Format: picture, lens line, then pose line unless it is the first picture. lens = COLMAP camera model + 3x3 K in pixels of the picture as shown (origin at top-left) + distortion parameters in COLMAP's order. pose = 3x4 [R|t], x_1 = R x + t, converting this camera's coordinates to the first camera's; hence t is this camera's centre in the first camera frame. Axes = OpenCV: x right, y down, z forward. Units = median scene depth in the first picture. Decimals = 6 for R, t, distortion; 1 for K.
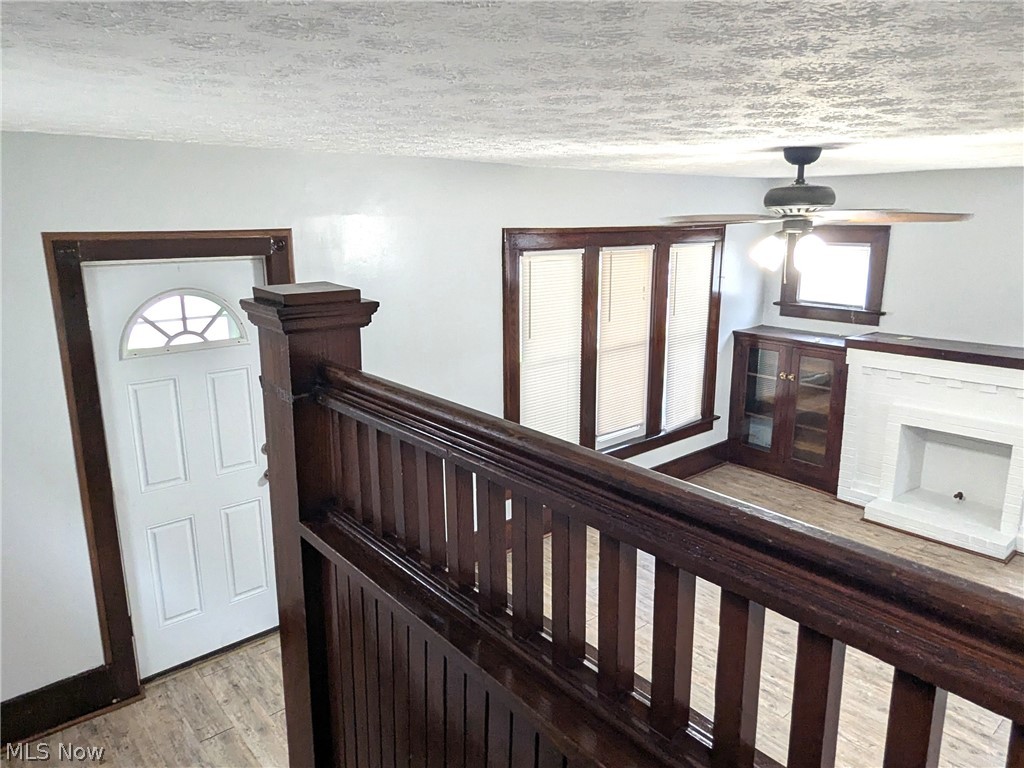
lens RADIAL K [[703.0, 0, 506.5], [0, 703.0, 383.4], [0, 0, 1]] dist [0.001009, -0.002624]
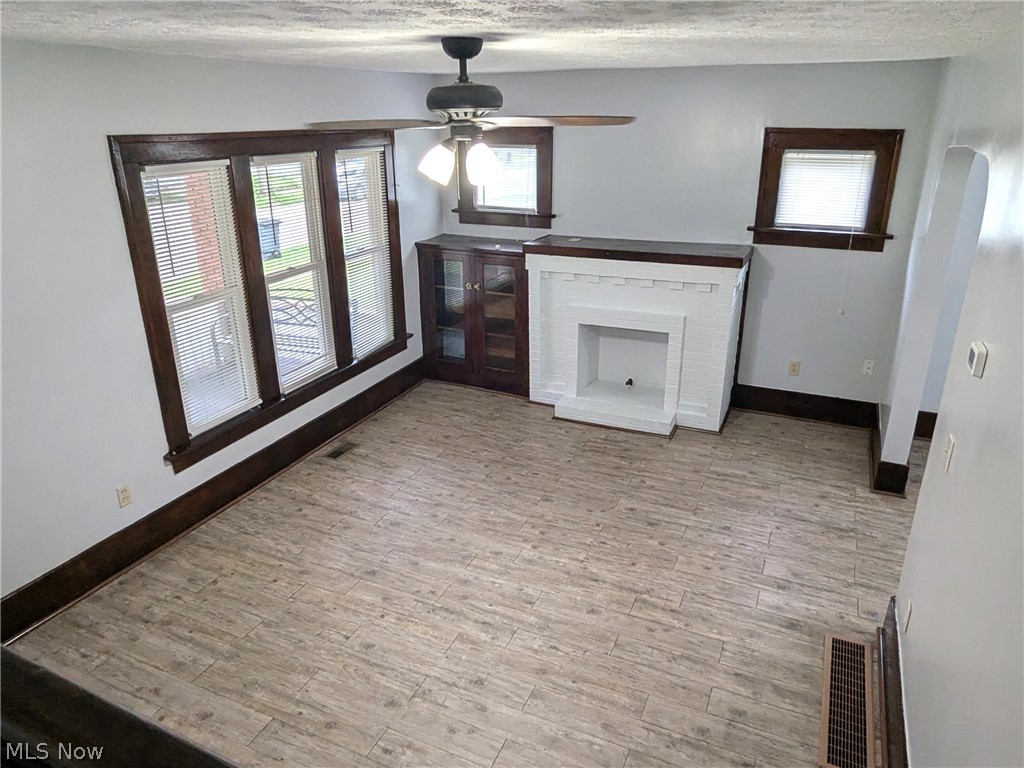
lens RADIAL K [[703.0, 0, 504.3], [0, 703.0, 383.1], [0, 0, 1]] dist [0.001009, -0.002624]
pose [[0.907522, -0.150791, 0.392002, 0.037334], [0.097228, 0.983402, 0.153191, -0.025887], [-0.408595, -0.100910, 0.907120, 0.086348]]
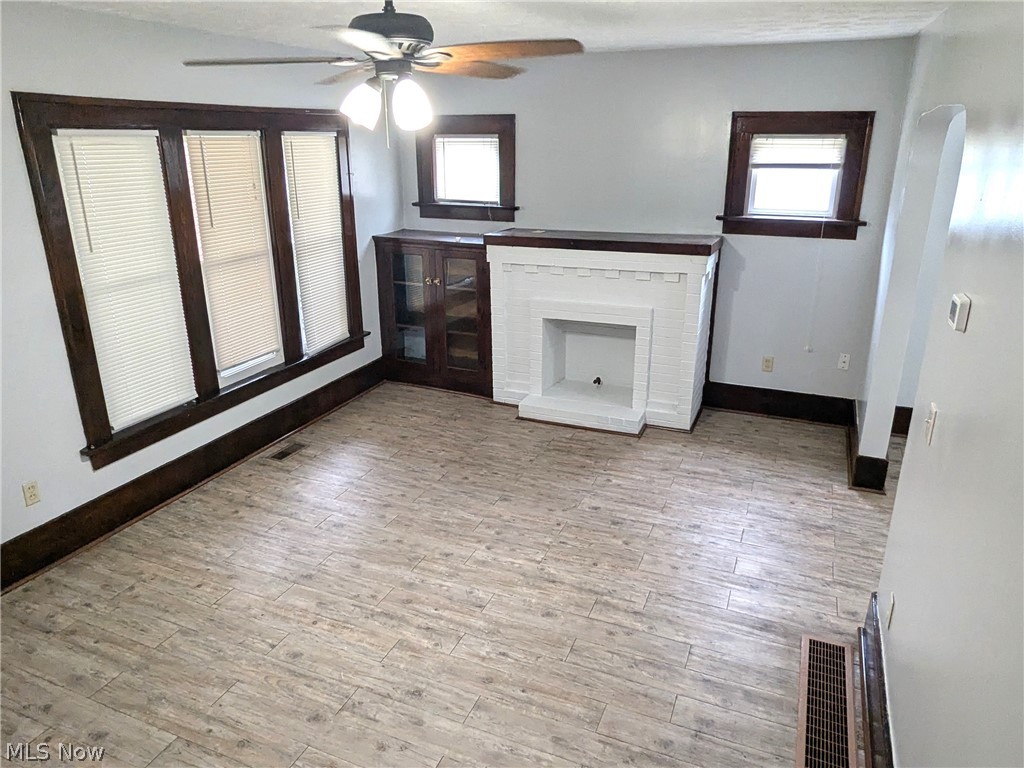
lens RADIAL K [[703.0, 0, 504.0], [0, 703.0, 382.1], [0, 0, 1]] dist [0.001009, -0.002624]
pose [[0.897087, -0.140613, 0.418882, 0.081297], [0.098432, 0.987787, 0.120784, 0.021478], [-0.430750, -0.067123, 0.899972, 0.118996]]
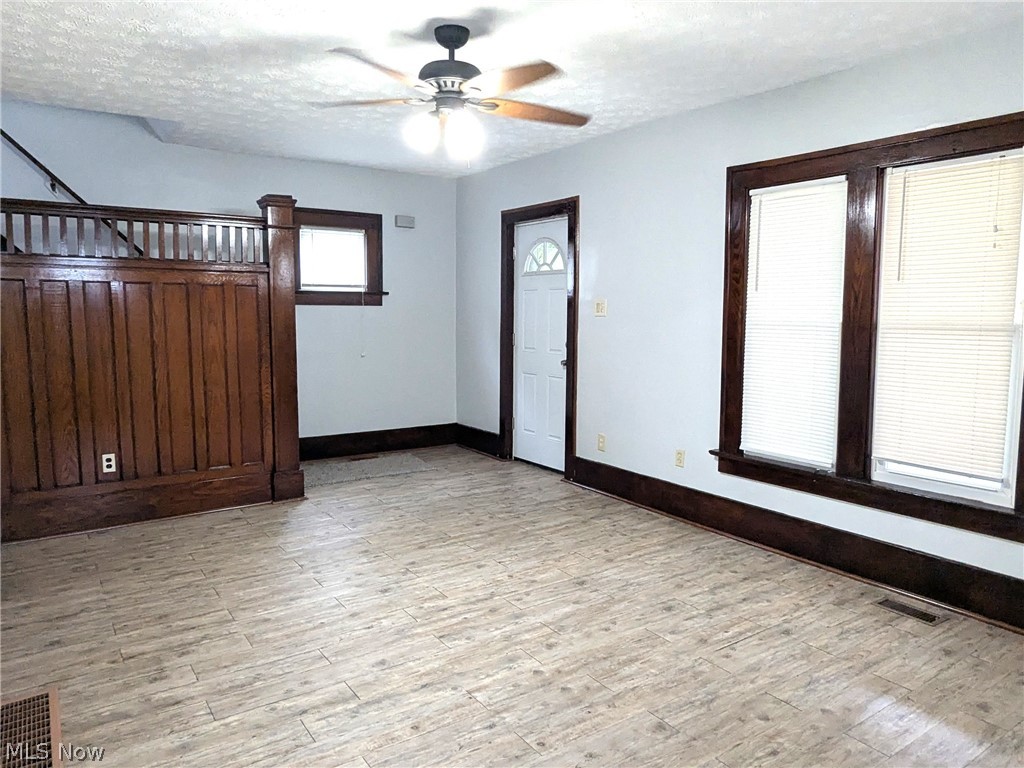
lens RADIAL K [[703.0, 0, 510.0], [0, 703.0, 384.8], [0, 0, 1]] dist [0.001009, -0.002624]
pose [[-0.108002, 0.109298, -0.988124, 0.811568], [-0.236278, 0.962636, 0.132304, 0.003284], [0.965665, 0.247761, -0.078142, 0.703345]]
